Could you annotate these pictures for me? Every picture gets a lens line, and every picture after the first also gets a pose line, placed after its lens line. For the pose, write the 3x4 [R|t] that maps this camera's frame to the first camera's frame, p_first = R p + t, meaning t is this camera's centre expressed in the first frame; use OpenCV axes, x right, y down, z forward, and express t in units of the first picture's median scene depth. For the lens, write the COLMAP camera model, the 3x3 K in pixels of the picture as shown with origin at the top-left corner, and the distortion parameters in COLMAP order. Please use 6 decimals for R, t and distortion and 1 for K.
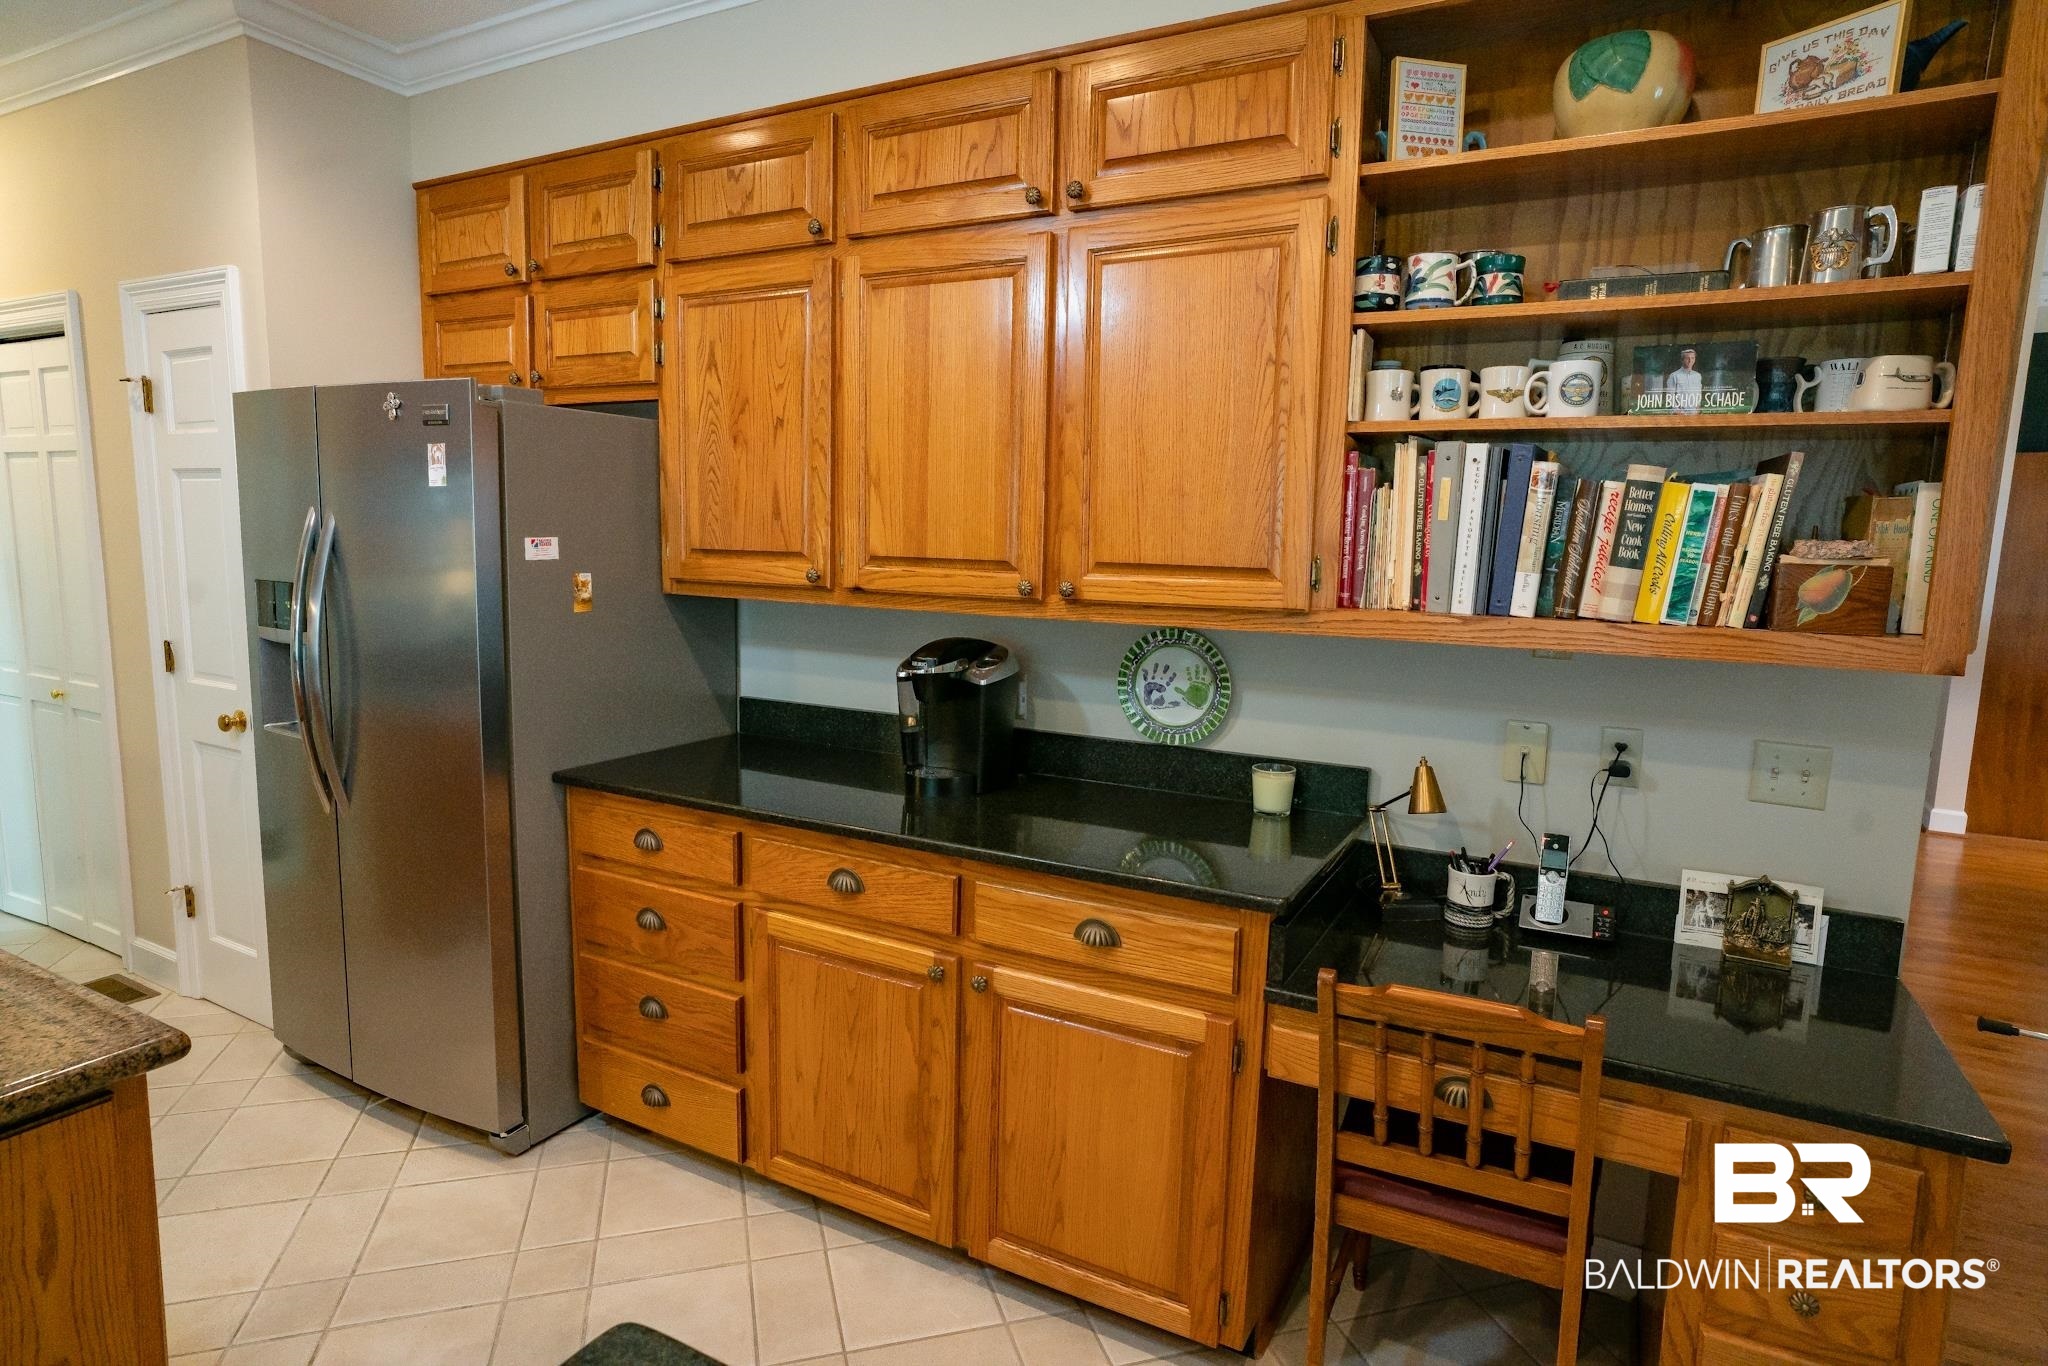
lens RADIAL K [[1136.7, 0, 1017.8], [0, 1136.7, 690.1], [0, 0, 1]] dist [-0.045819, 0.032108]
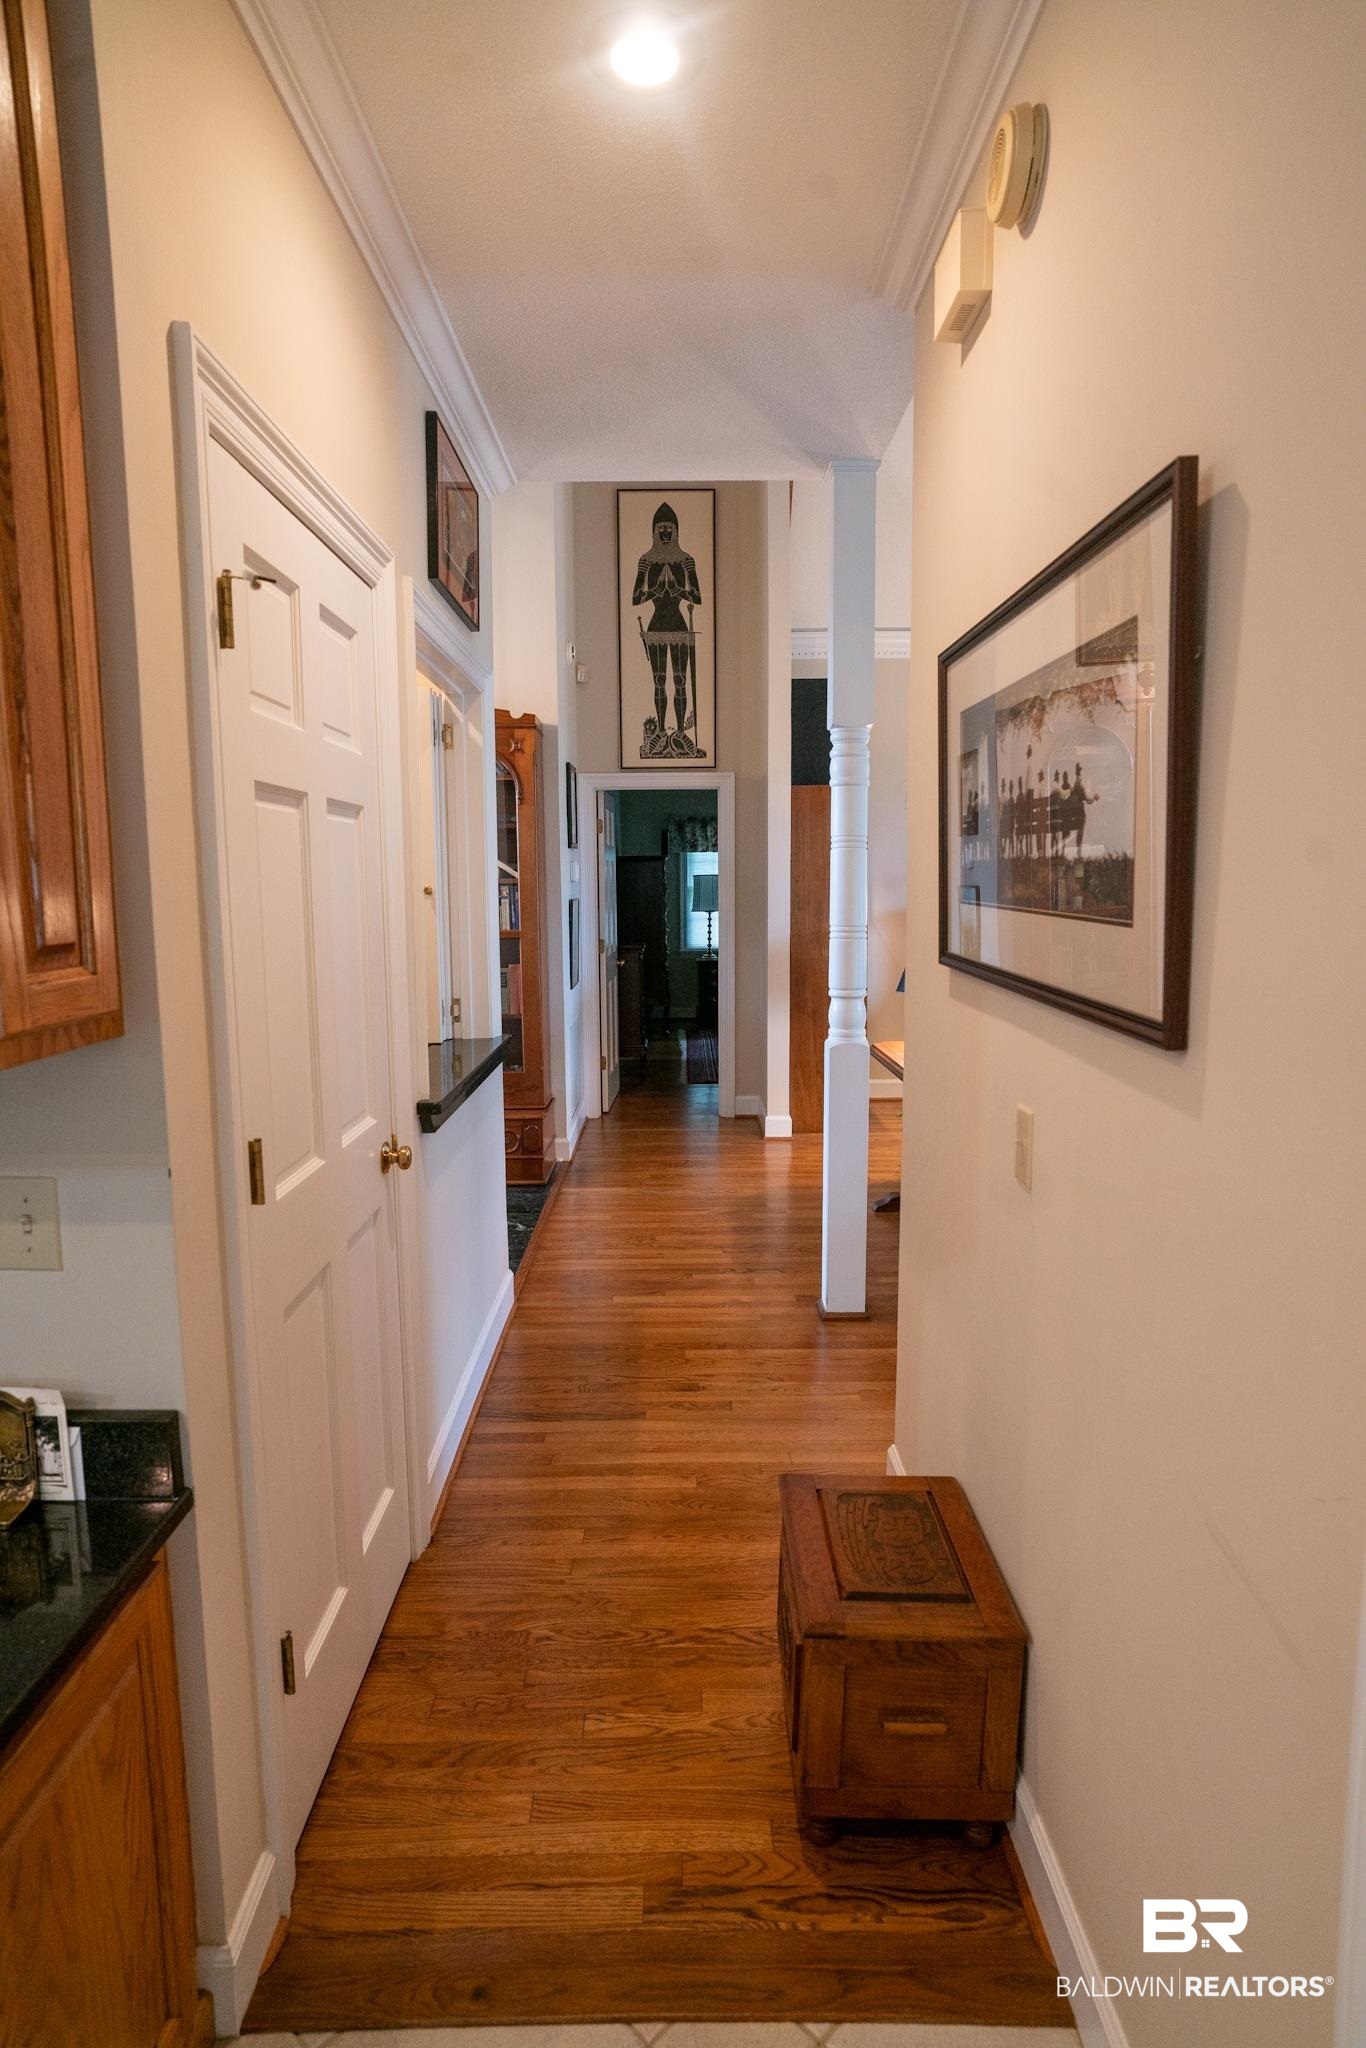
lens RADIAL K [[1136.7, 0, 683.9], [0, 1136.7, 1028.7], [0, 0, 1]] dist [-0.045819, 0.032108]
pose [[0.876917, -0.090495, 0.472045, 0.692955], [0.093168, 0.995492, 0.017766, -0.012866], [-0.471525, 0.028400, 0.881395, 0.213295]]
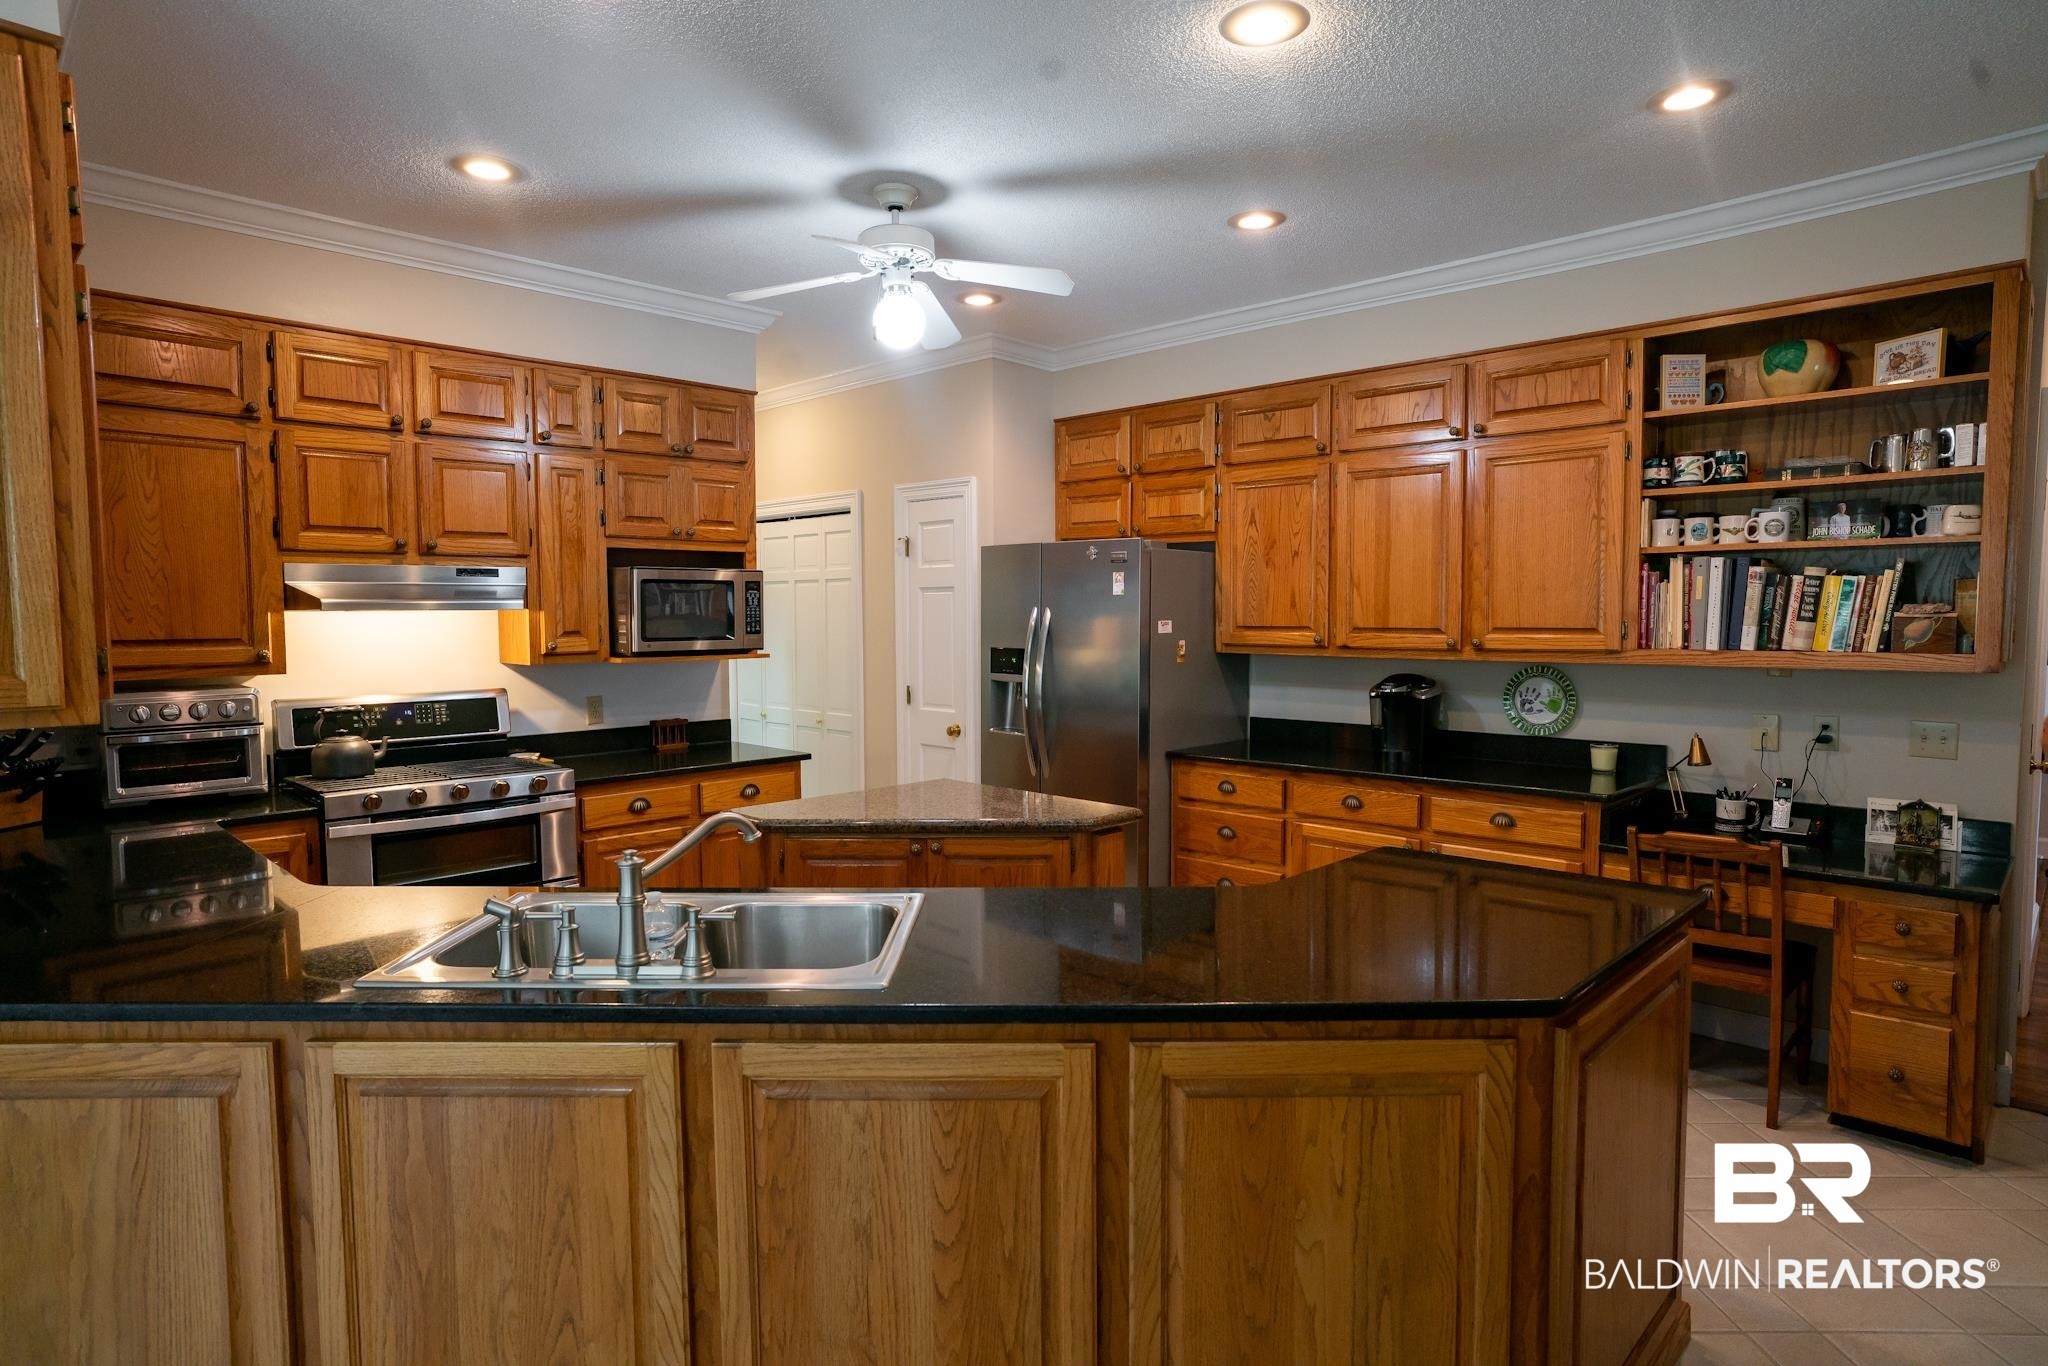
lens RADIAL K [[1136.7, 0, 1014.1], [0, 1136.7, 682.5], [0, 0, 1]] dist [-0.045819, 0.032108]
pose [[0.961853, -0.009160, -0.273414, -0.183685], [-0.012975, 0.996787, -0.079042, 0.133333], [0.273259, 0.079574, 0.958643, -0.970809]]
